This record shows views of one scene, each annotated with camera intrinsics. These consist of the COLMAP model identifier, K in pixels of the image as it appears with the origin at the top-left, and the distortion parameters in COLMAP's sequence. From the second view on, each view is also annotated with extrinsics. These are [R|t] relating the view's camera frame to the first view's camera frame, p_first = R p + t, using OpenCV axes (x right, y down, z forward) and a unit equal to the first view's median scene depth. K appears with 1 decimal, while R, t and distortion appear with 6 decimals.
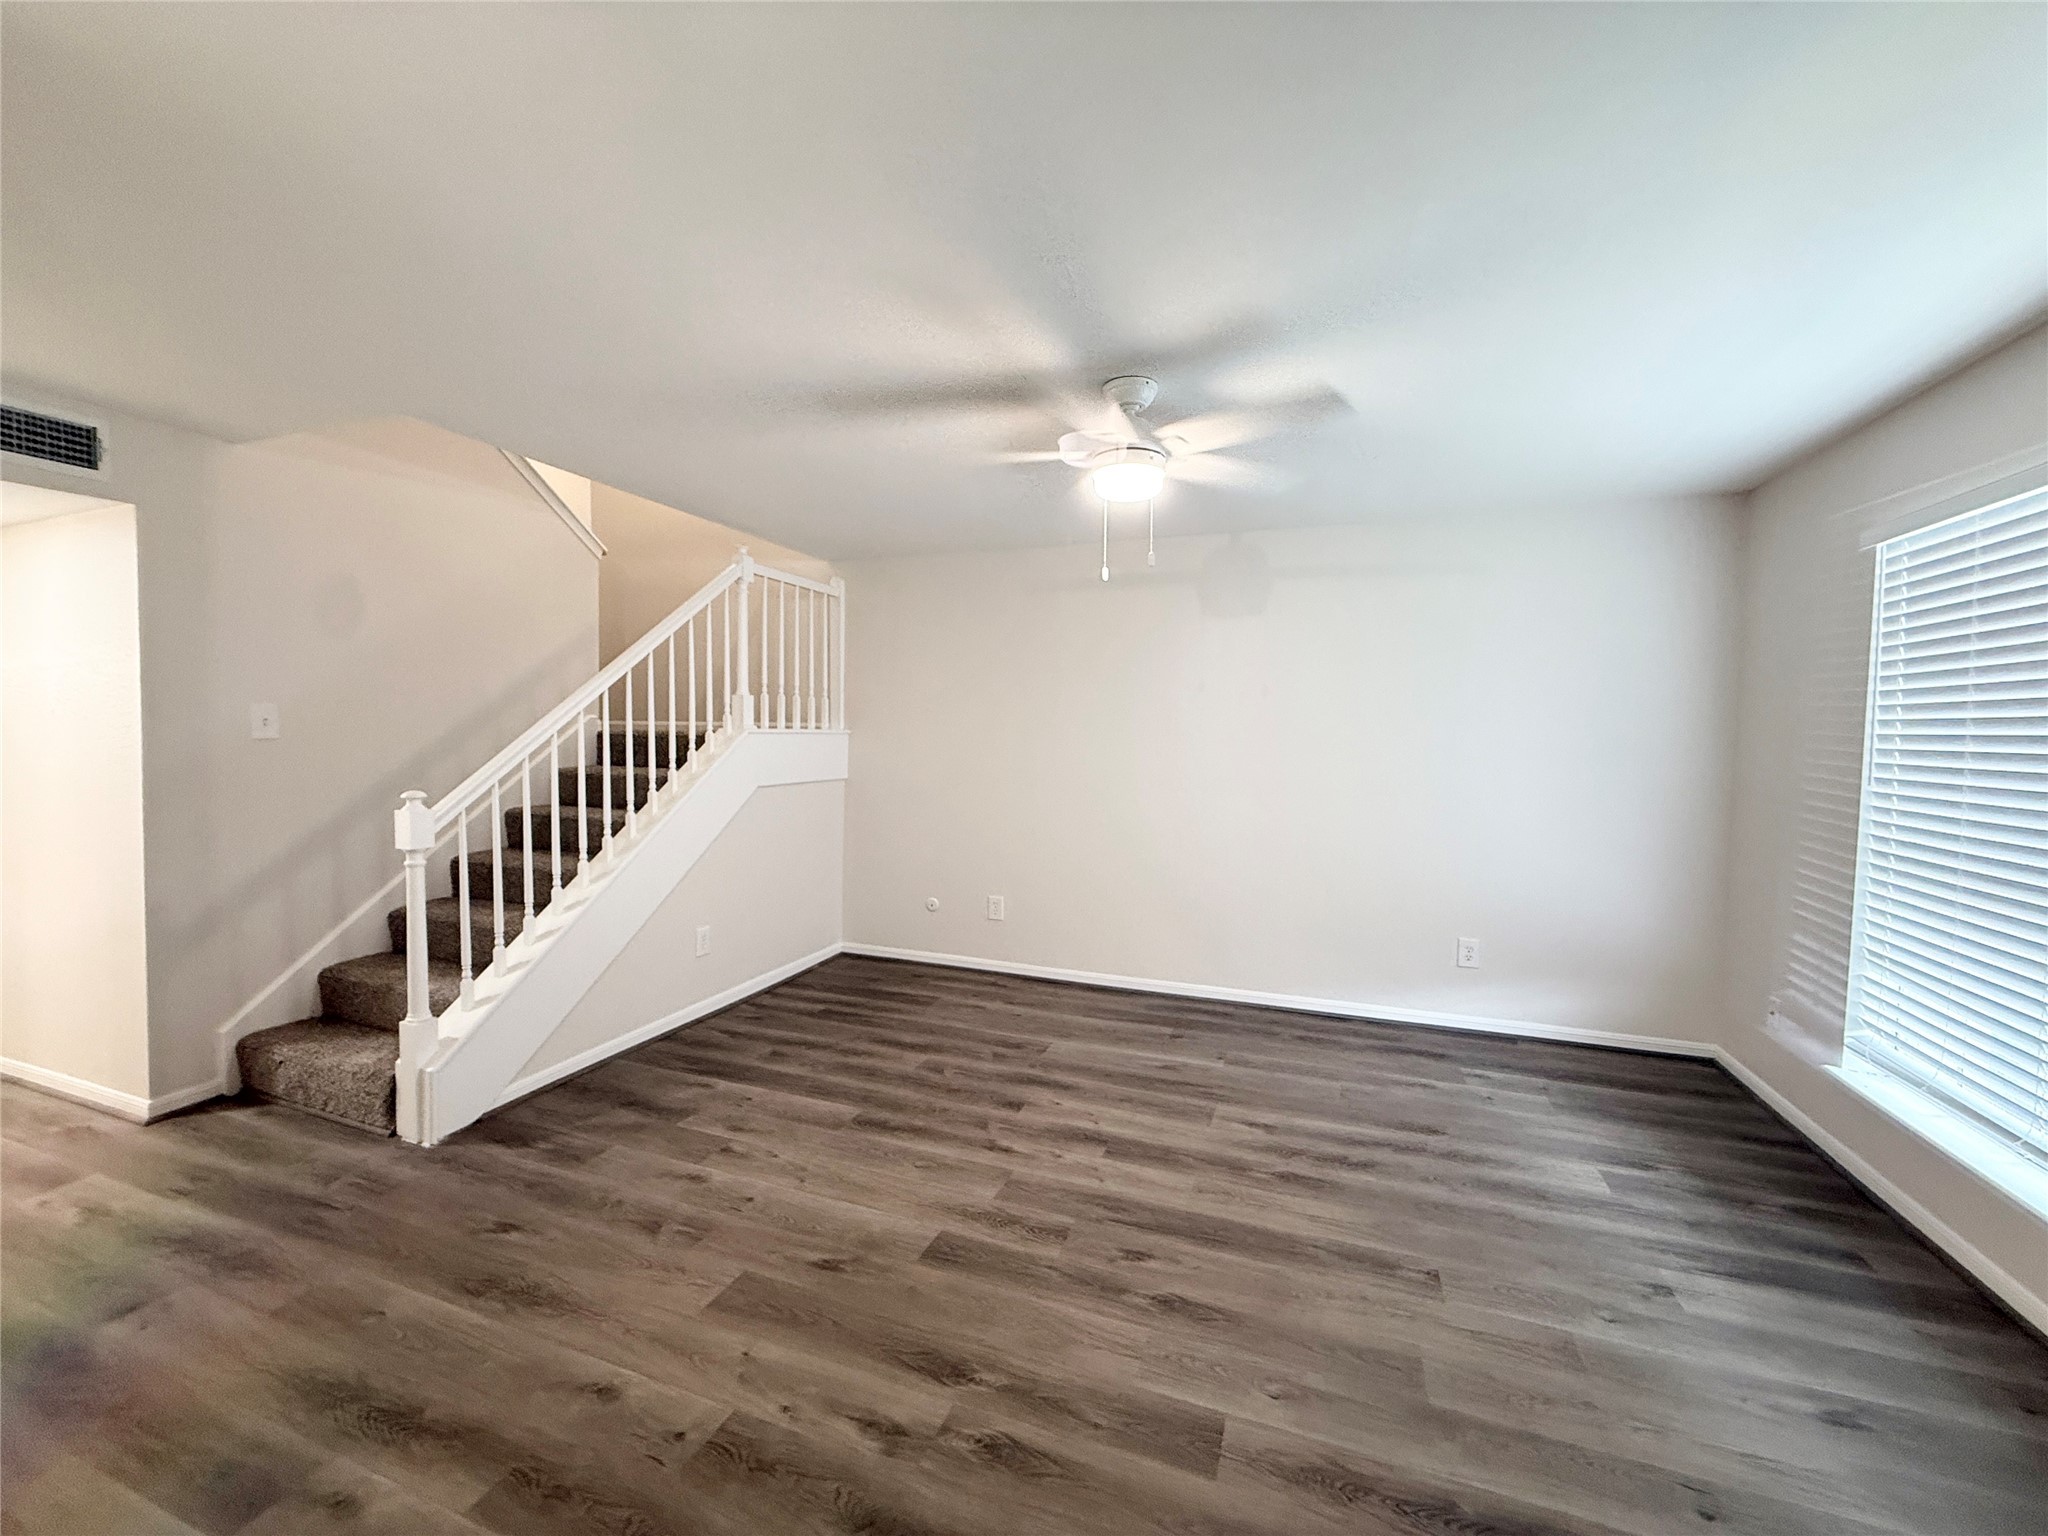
lens RADIAL K [[818.5, 0, 1024.0], [0, 818.5, 768.0], [0, 0, 1]] dist [-0.001949, 0.000080]
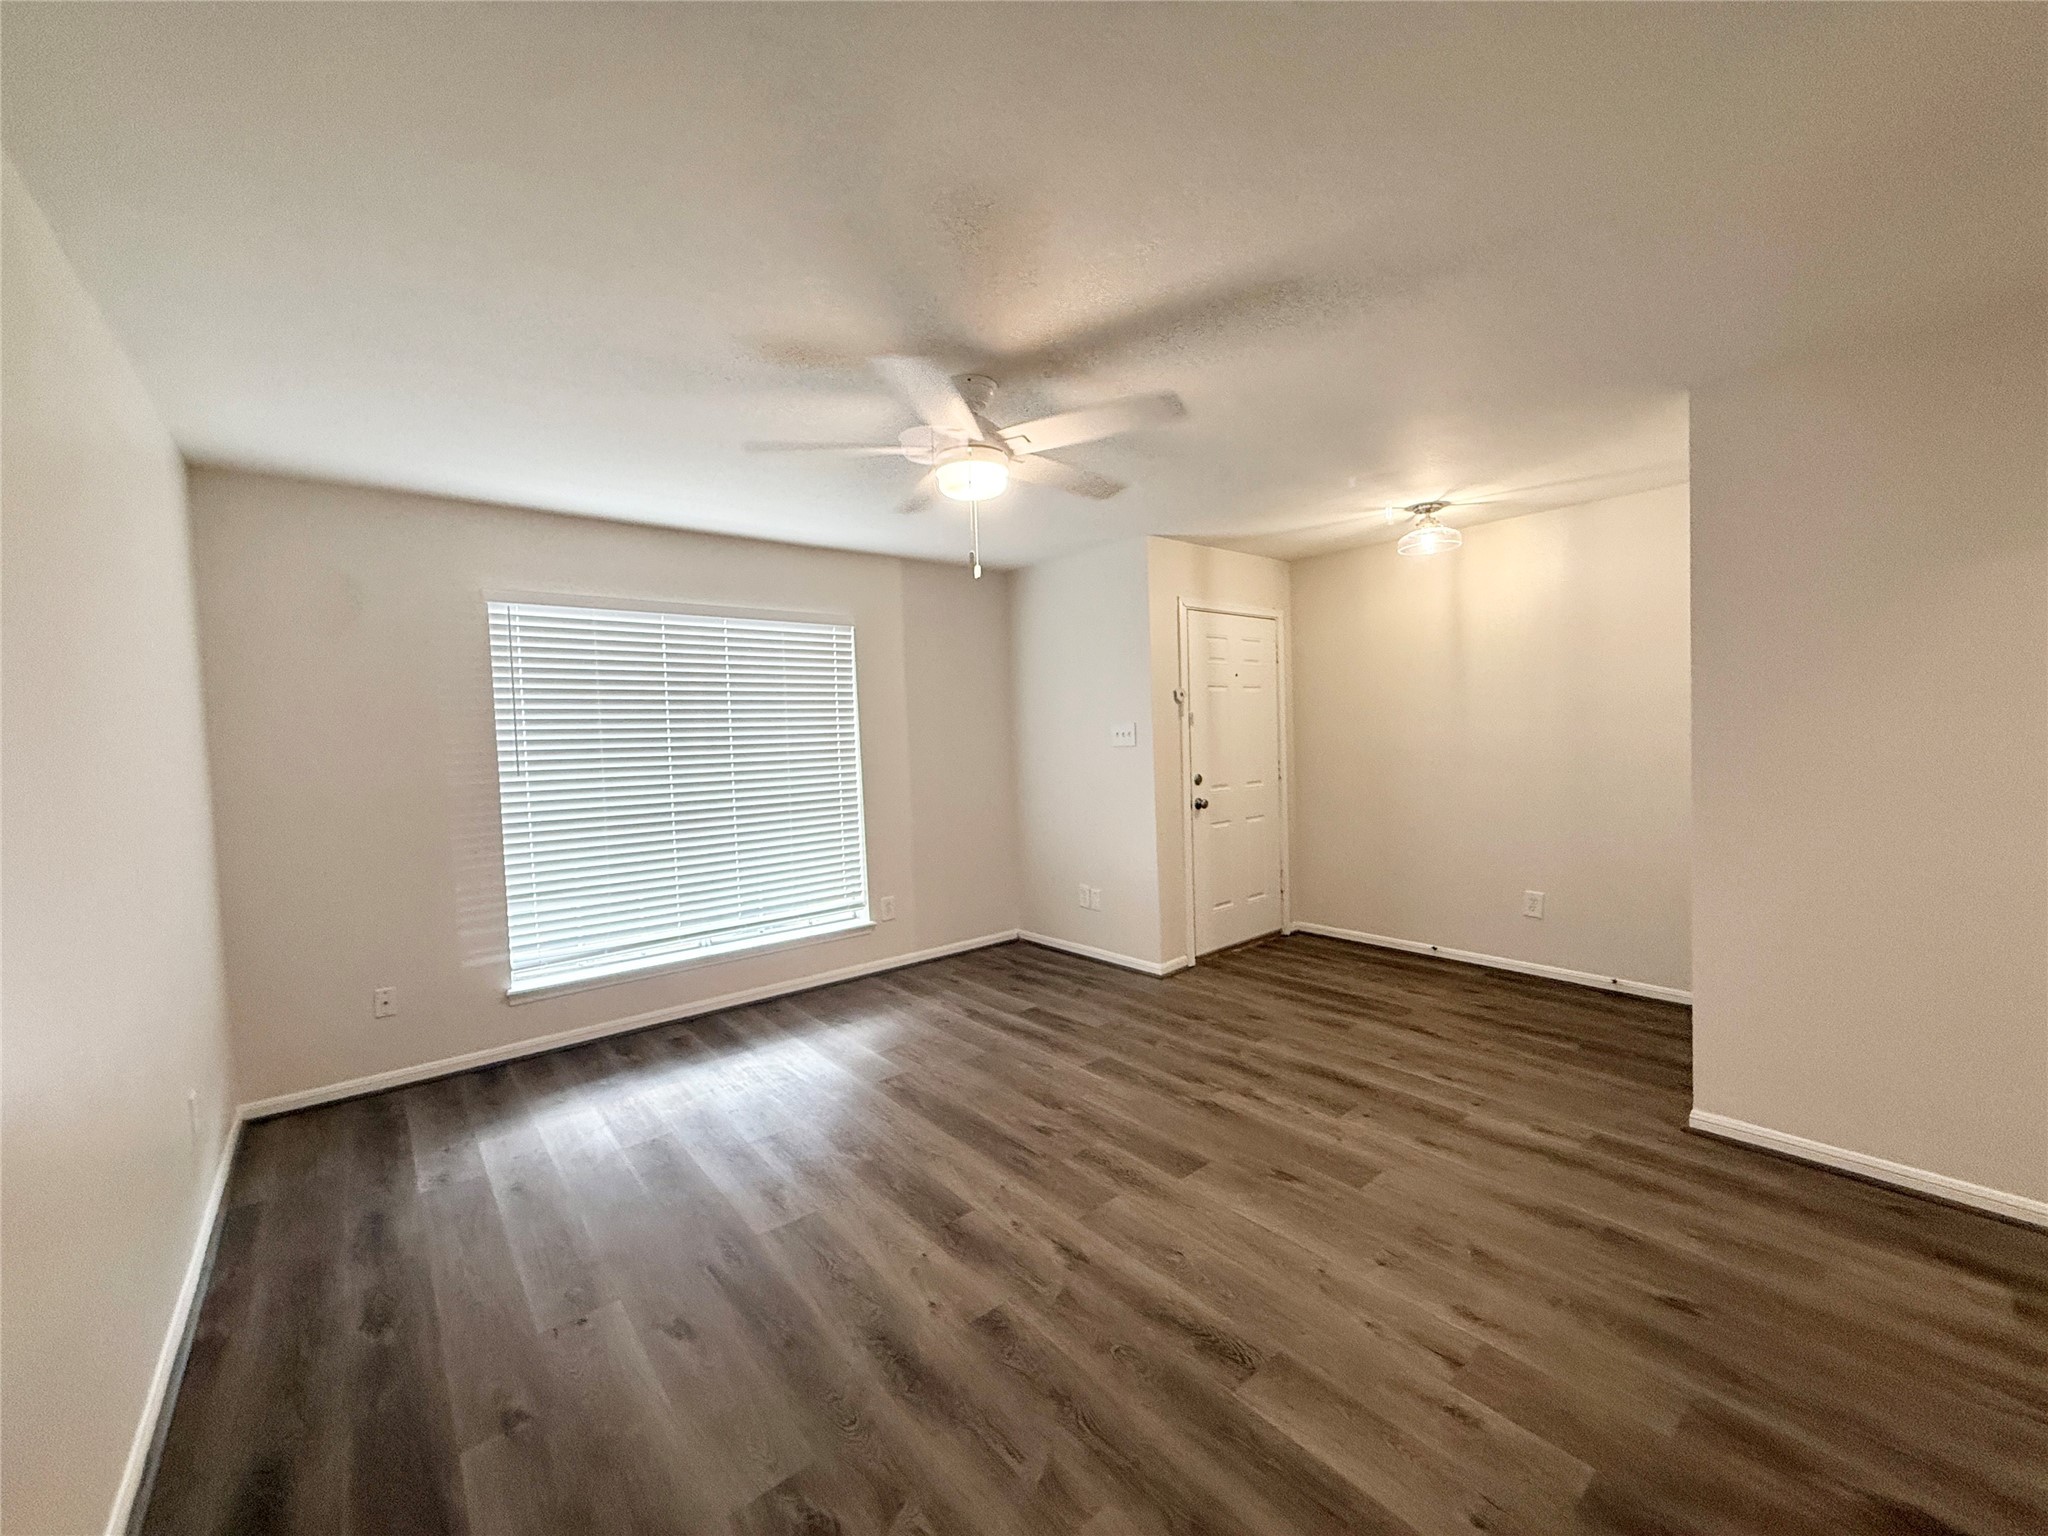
lens RADIAL K [[818.5, 0, 1024.0], [0, 818.5, 768.0], [0, 0, 1]] dist [-0.001949, 0.000080]
pose [[-0.869133, -0.008375, 0.494507, -0.406899], [0.038449, 0.995687, 0.084439, -0.078026], [-0.493082, 0.092402, -0.865062, 1.785980]]
